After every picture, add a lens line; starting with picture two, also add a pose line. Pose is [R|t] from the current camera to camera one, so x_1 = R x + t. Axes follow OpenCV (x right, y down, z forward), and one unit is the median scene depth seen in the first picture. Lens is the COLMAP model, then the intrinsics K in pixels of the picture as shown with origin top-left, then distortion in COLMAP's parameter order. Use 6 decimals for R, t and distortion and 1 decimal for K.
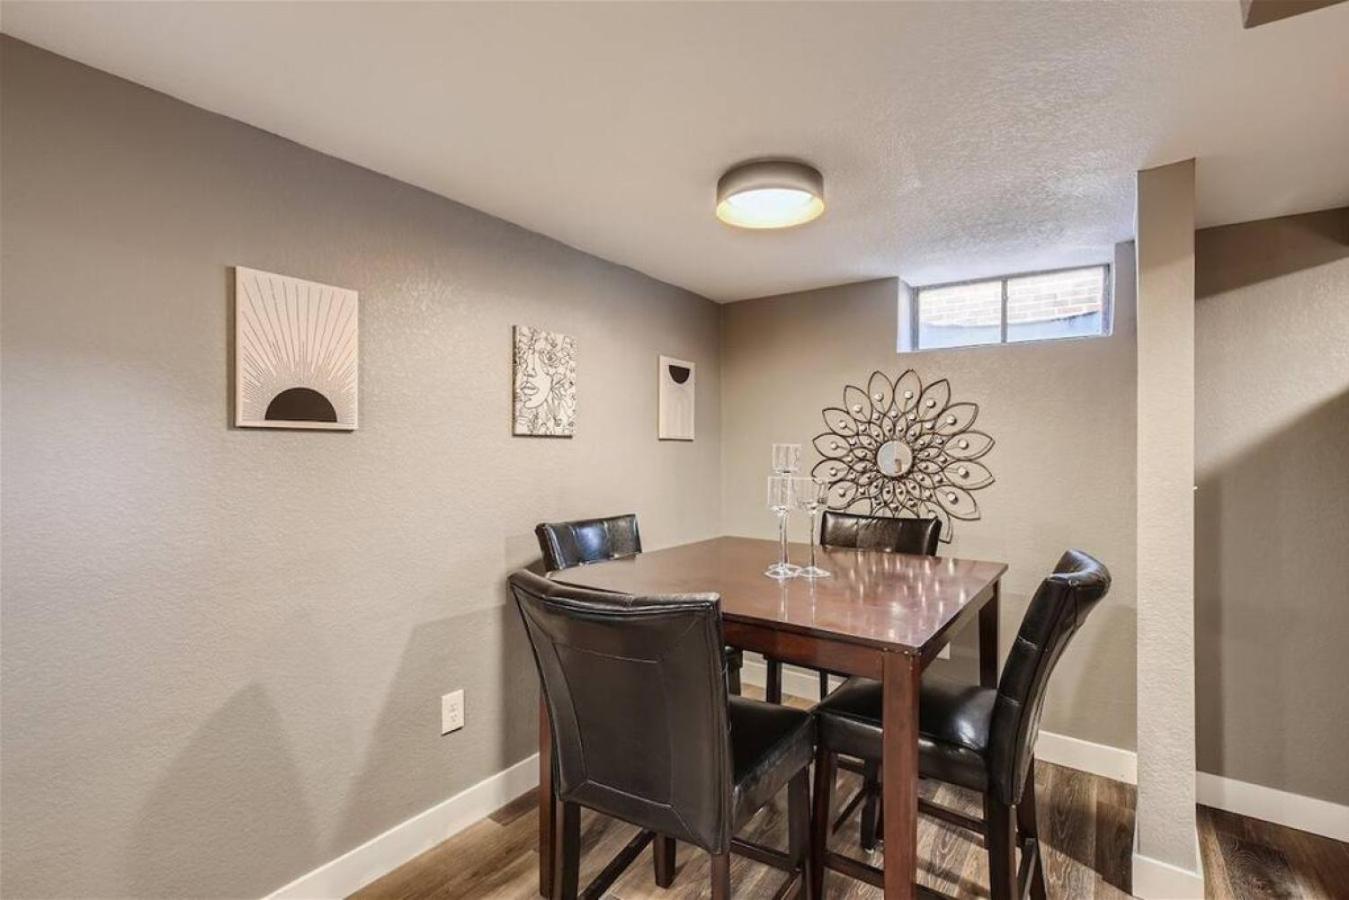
lens RADIAL K [[625.3, 0, 677.7], [0, 625.3, 449.2], [0, 0, 1]] dist [0.000966, -0.000674]
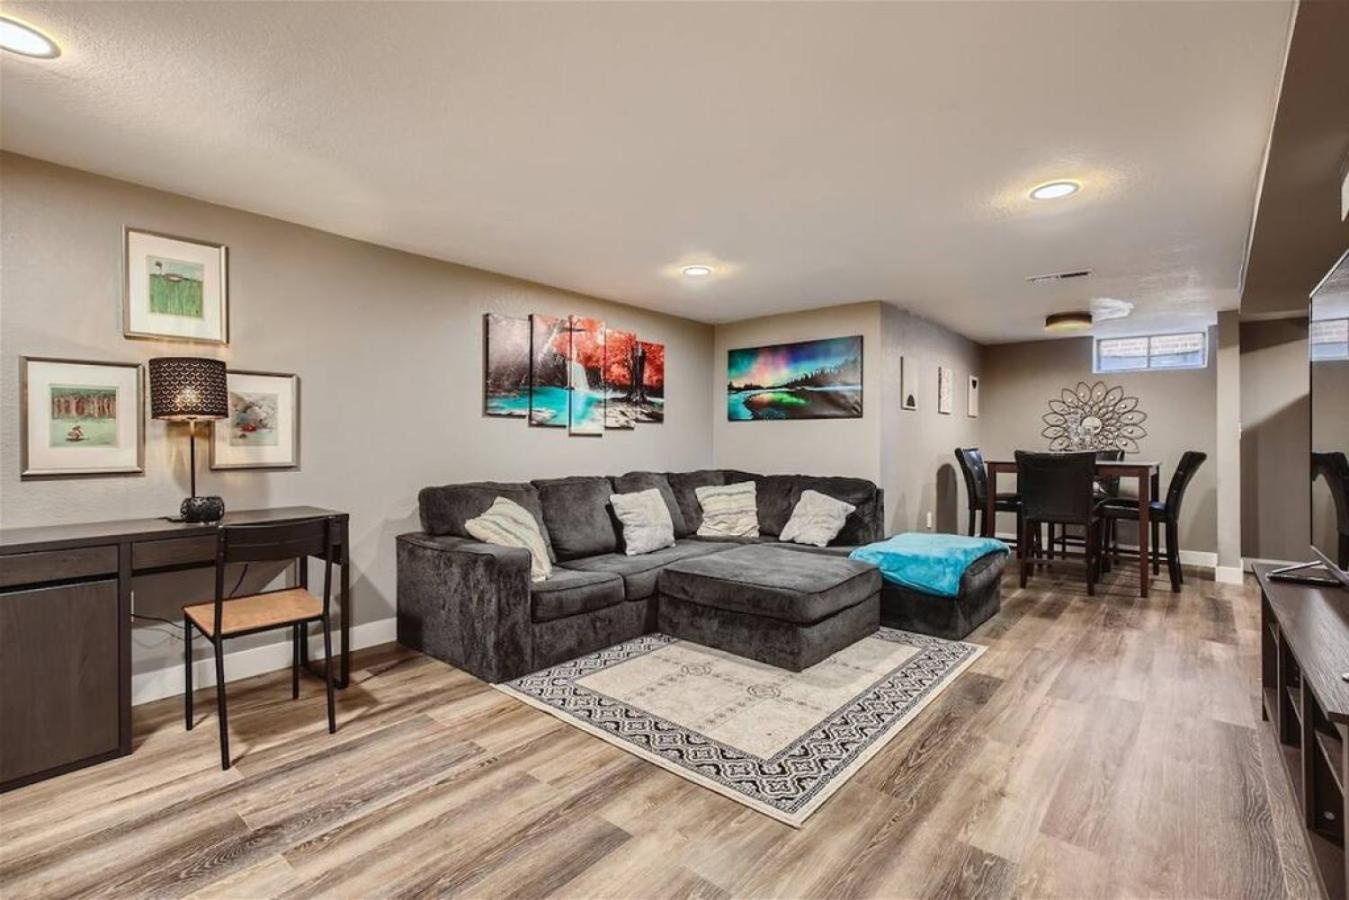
lens RADIAL K [[625.3, 0, 671.1], [0, 625.3, 445.8], [0, 0, 1]] dist [0.000966, -0.000674]
pose [[0.995860, 0.002834, -0.090857, -0.860290], [-0.002060, 0.999961, 0.008612, 0.069856], [0.090878, -0.008389, 0.995827, -1.196912]]
